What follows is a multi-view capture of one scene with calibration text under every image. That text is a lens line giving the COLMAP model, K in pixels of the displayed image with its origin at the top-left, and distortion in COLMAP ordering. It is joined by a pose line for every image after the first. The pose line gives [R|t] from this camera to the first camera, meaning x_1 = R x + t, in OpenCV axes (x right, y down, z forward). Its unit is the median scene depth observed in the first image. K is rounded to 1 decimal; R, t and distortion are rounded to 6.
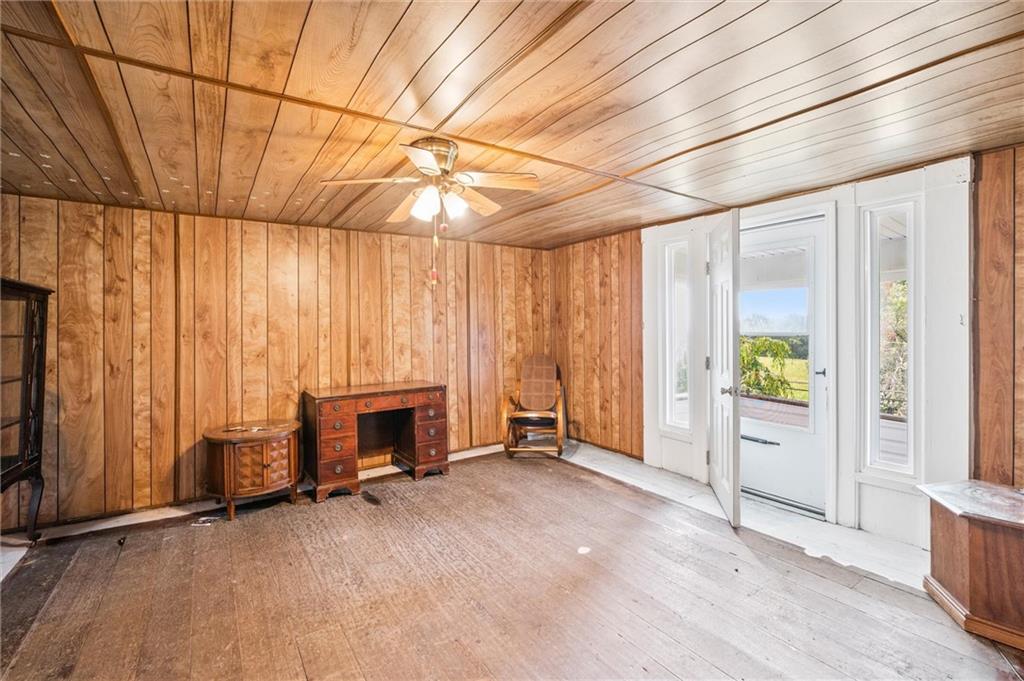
lens RADIAL K [[462.5, 0, 509.7], [0, 462.5, 332.5], [0, 0, 1]] dist [0.002364, -0.000362]
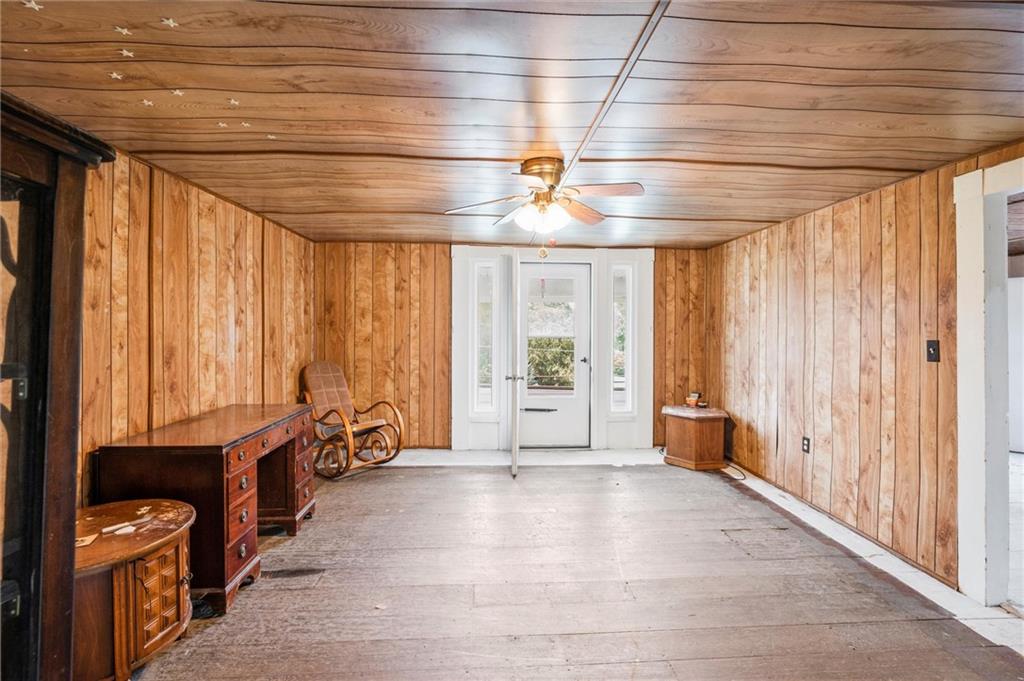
lens RADIAL K [[462.5, 0, 514.2], [0, 462.5, 331.9], [0, 0, 1]] dist [0.002364, -0.000362]
pose [[0.507141, 0.000630, 0.861863, -0.687240], [0.002775, 0.999993, -0.002364, -0.006348], [-0.861859, 0.003591, 0.507136, 0.321059]]
